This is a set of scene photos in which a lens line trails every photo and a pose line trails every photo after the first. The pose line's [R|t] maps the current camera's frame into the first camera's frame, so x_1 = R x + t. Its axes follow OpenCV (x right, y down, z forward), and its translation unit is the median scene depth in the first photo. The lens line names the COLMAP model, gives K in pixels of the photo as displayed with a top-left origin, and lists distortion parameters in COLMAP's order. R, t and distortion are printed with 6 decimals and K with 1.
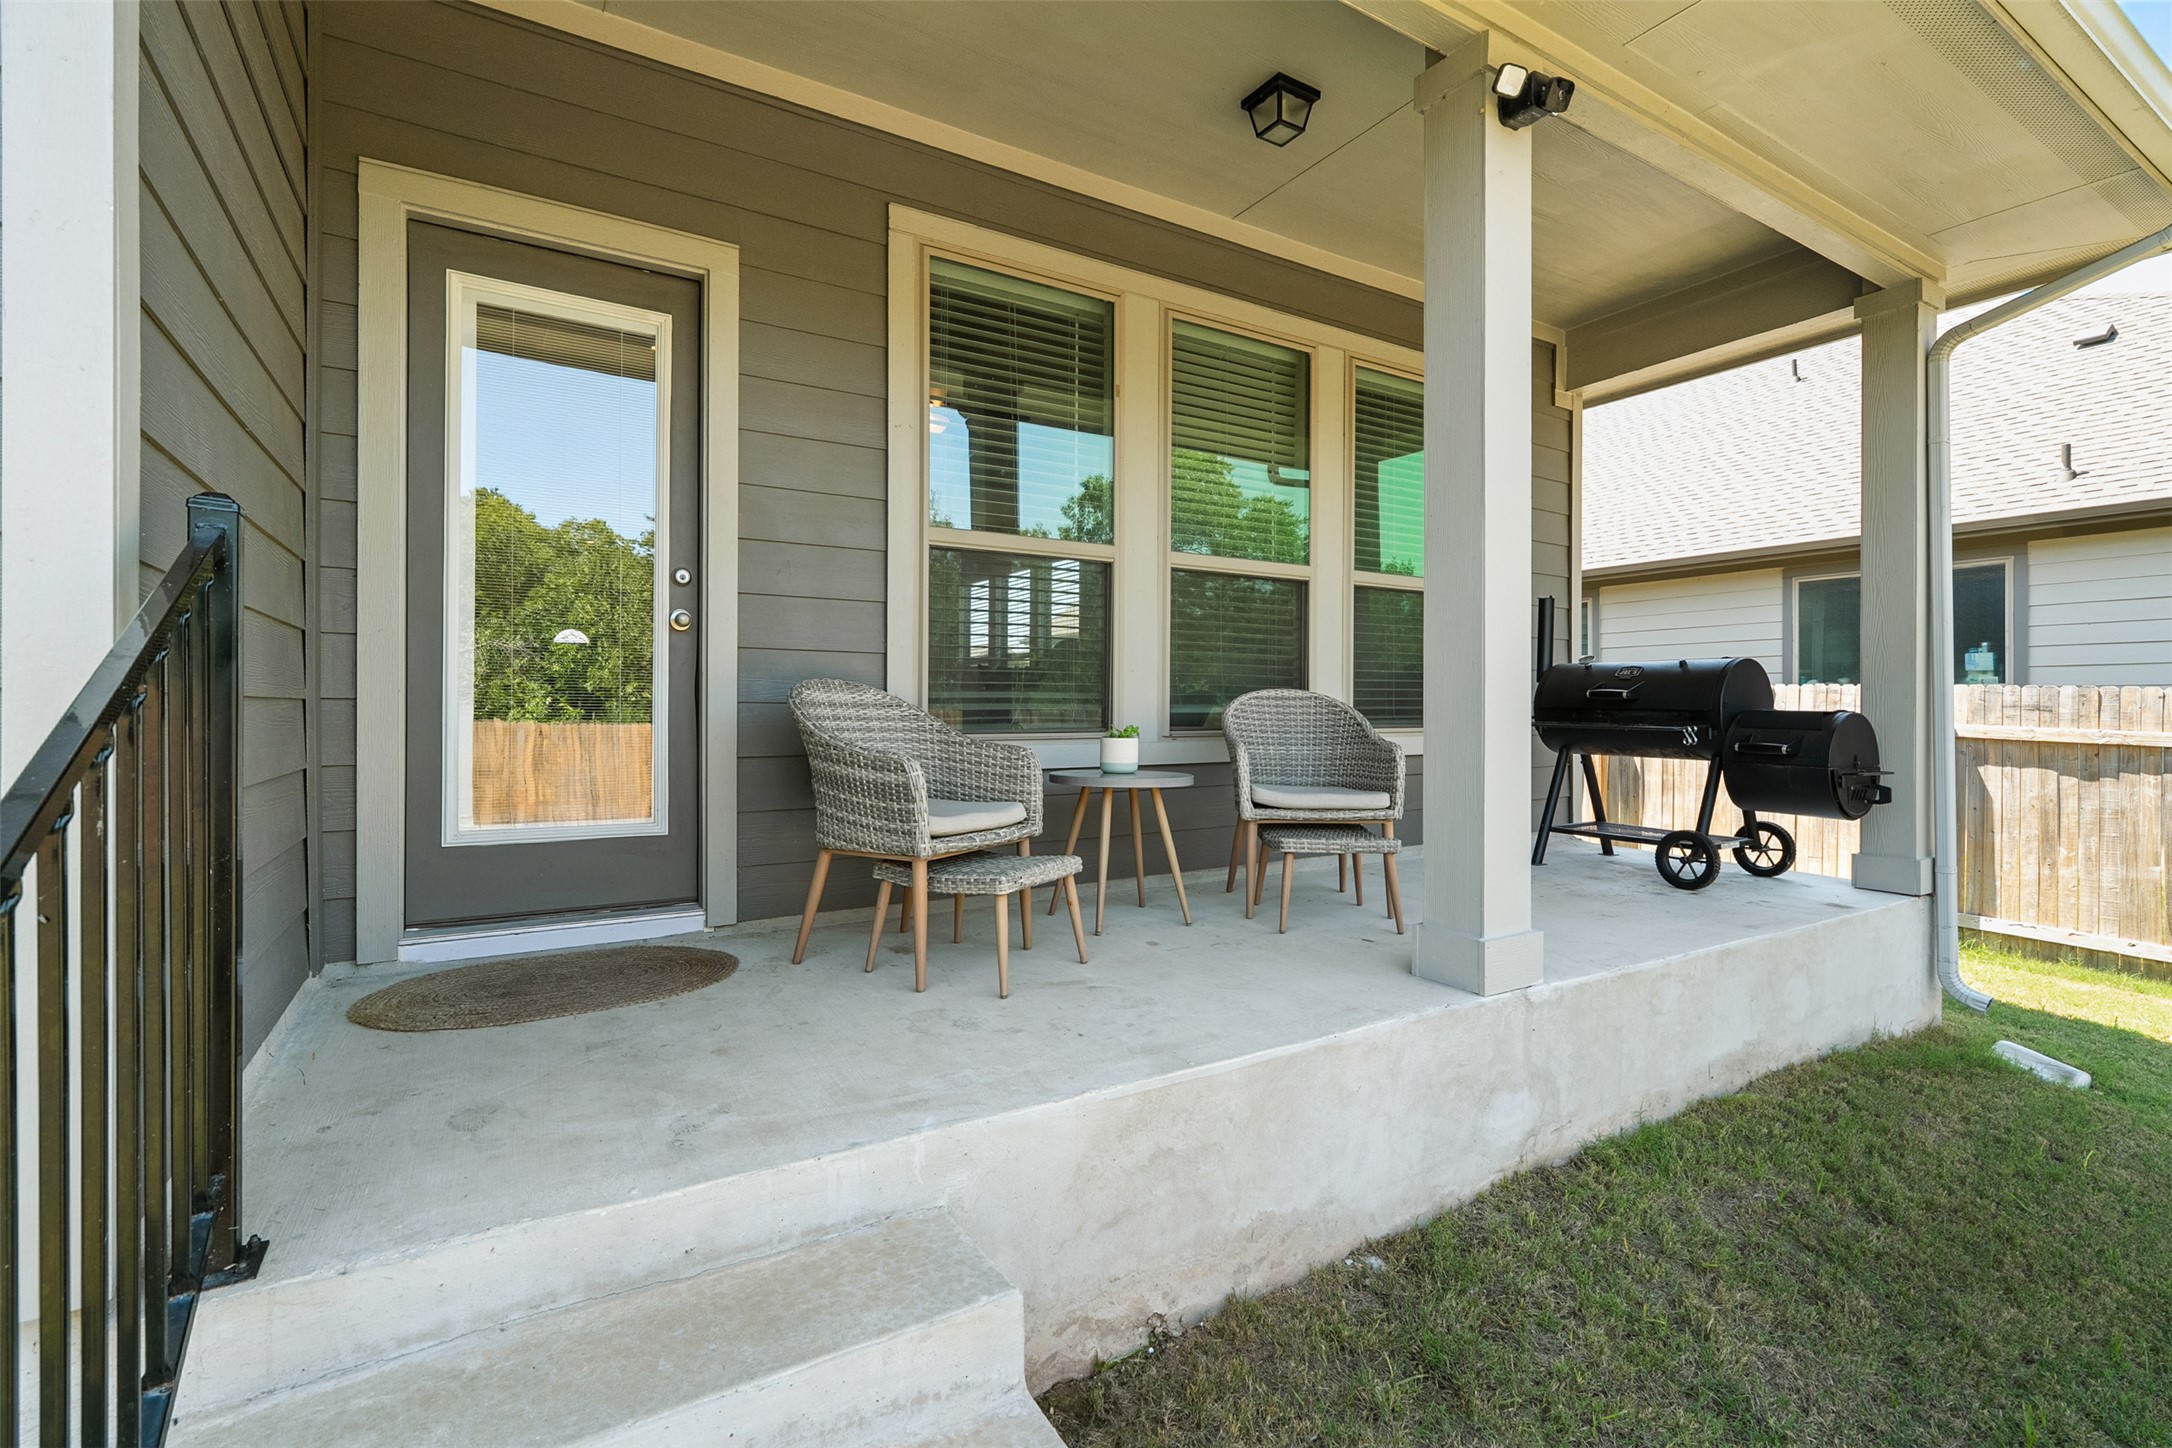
lens RADIAL K [[975.9, 0, 1088.0], [0, 975.9, 704.1], [0, 0, 1]] dist [-0.005257, 0.000545]
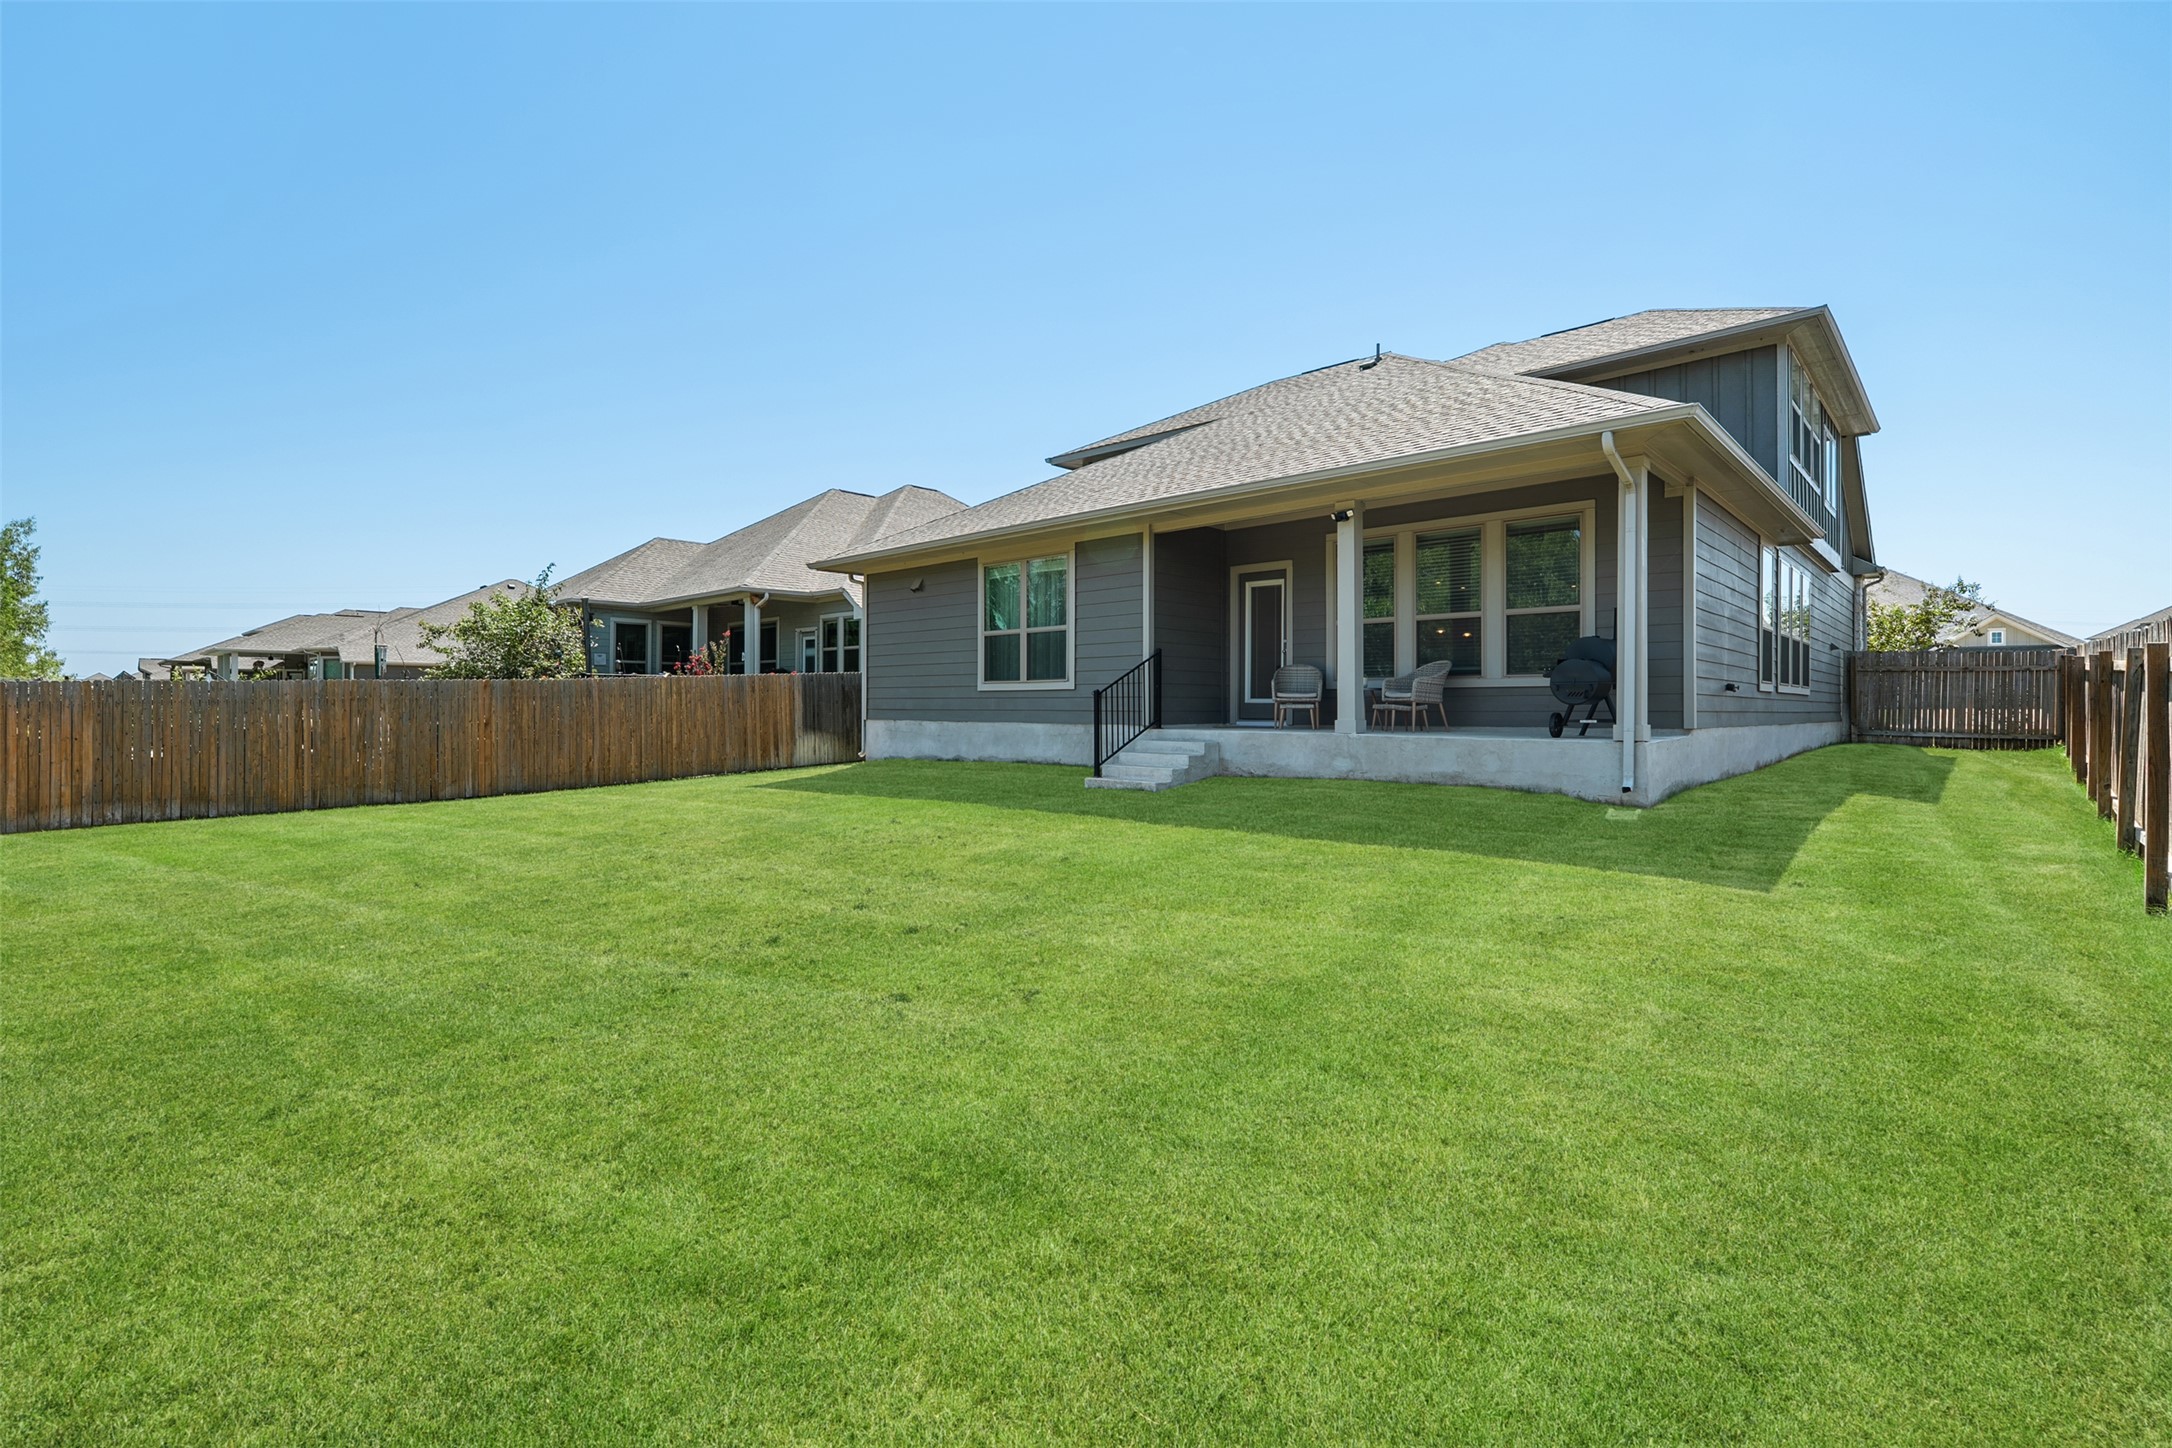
lens RADIAL K [[975.9, 0, 1087.7], [0, 975.9, 716.6], [0, 0, 1]] dist [-0.005257, 0.000545]
pose [[0.288672, 0.007410, -0.957400, 2.523328], [0.002555, 0.999961, 0.008509, 0.116616], [0.957425, -0.004903, 0.288641, -0.766767]]
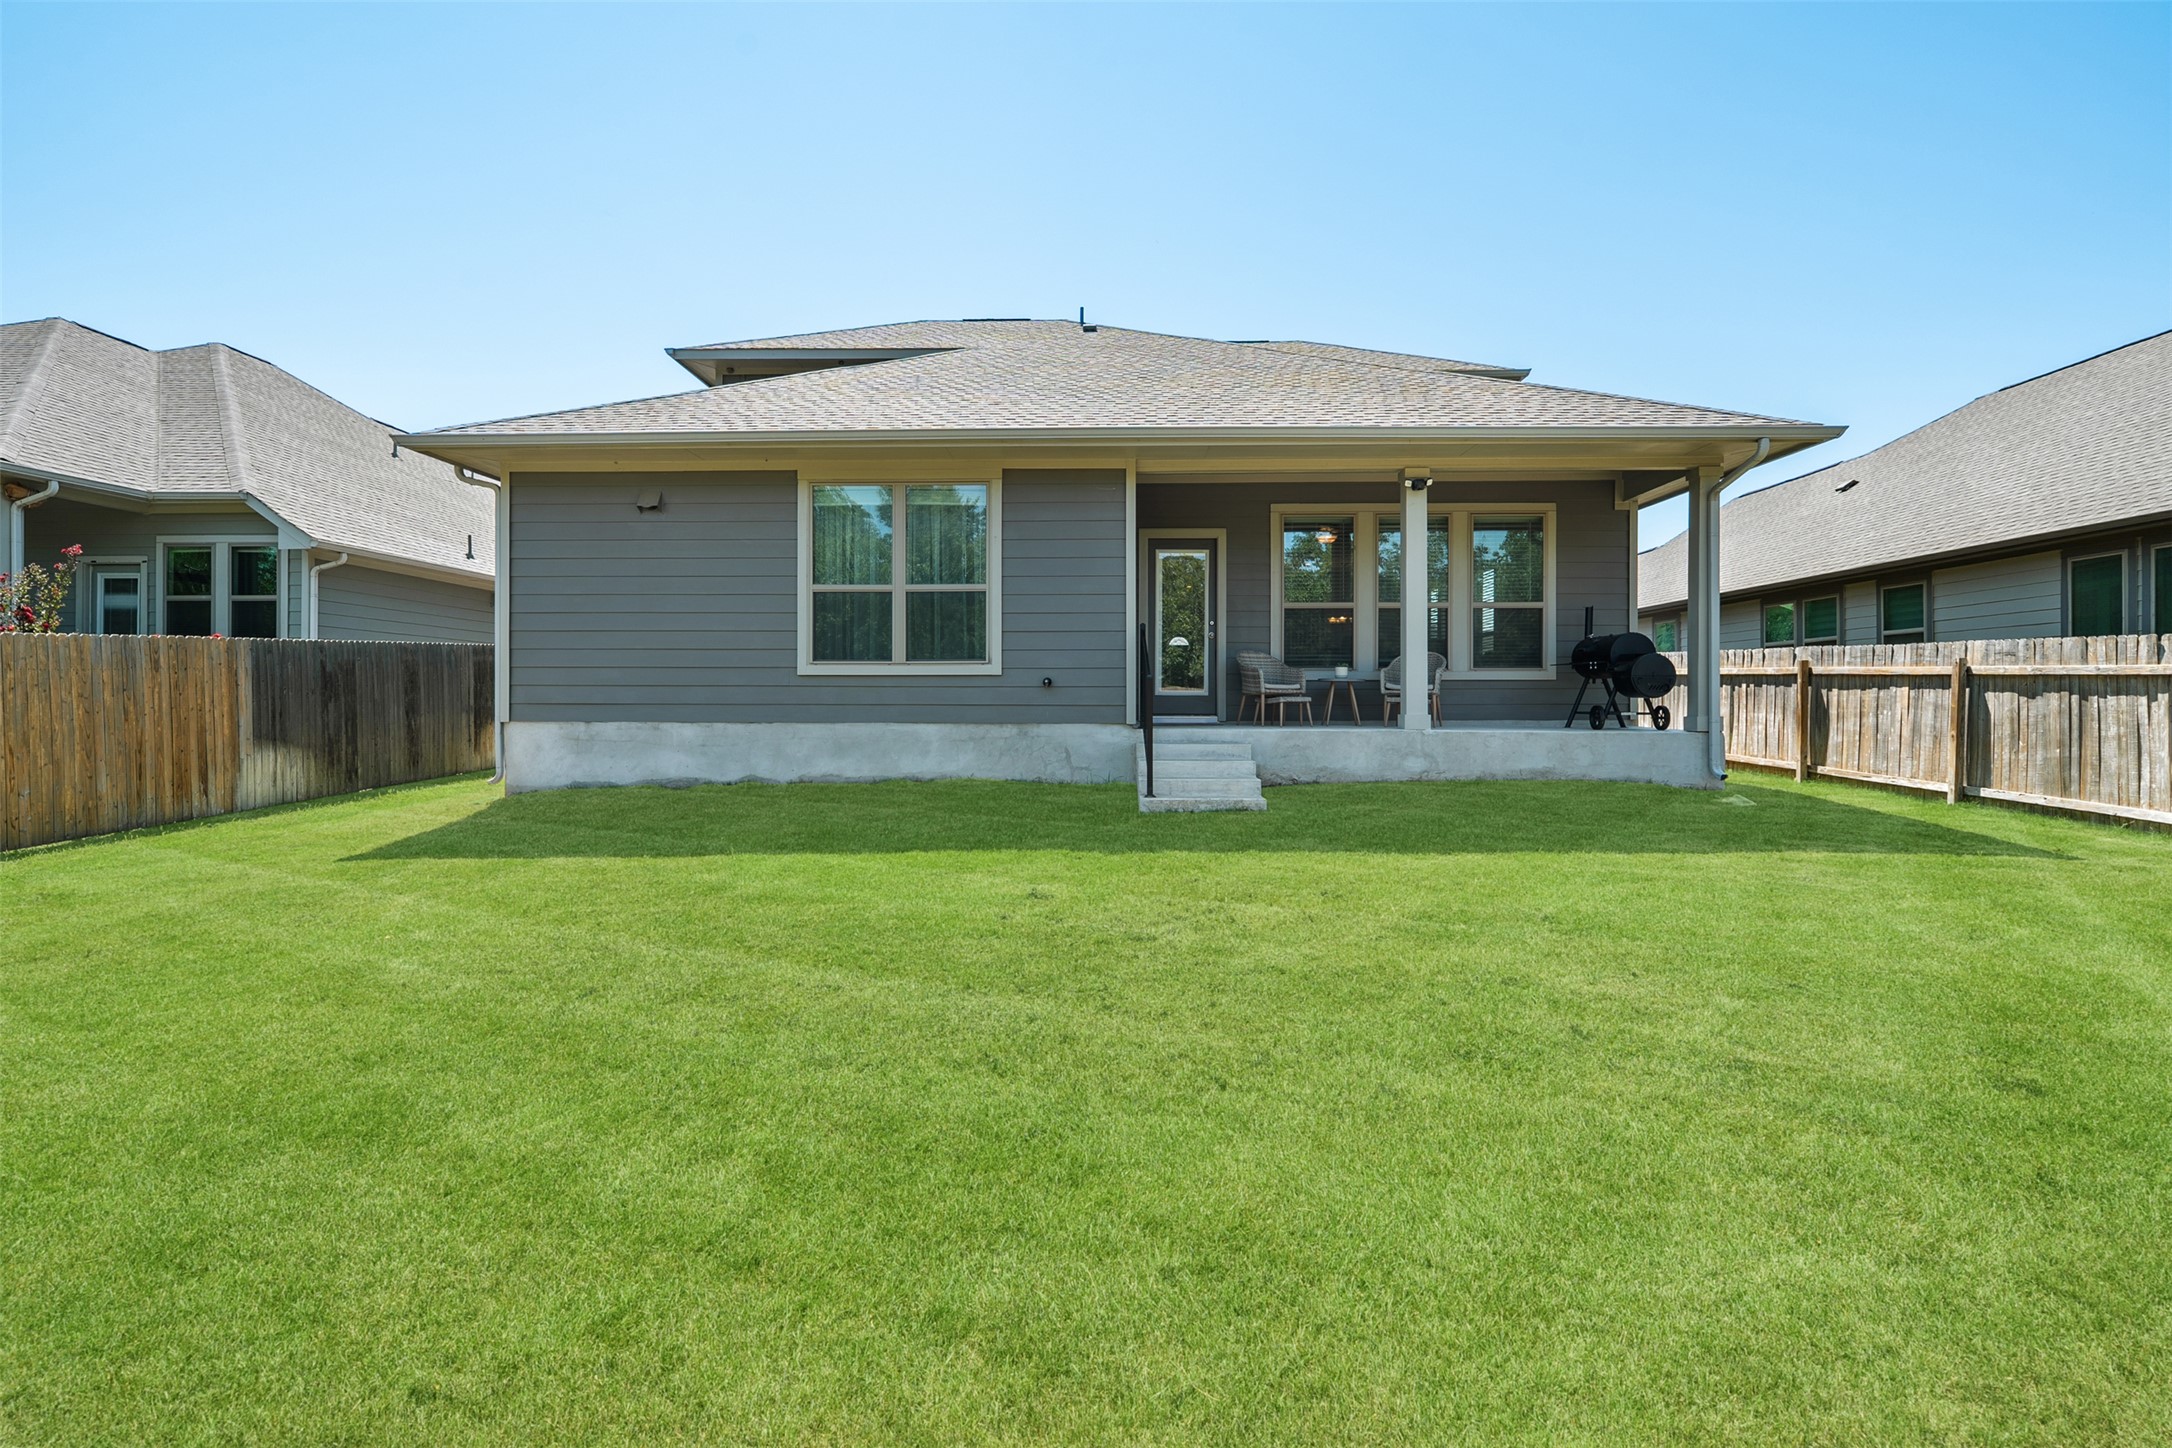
lens RADIAL K [[975.9, 0, 1102.3], [0, 975.9, 716.5], [0, 0, 1]] dist [-0.005257, 0.000545]
pose [[0.846608, 0.005474, -0.532189, 0.866500], [0.002817, 0.999887, 0.014767, 0.118227], [0.532209, -0.014001, 0.846497, -1.692126]]
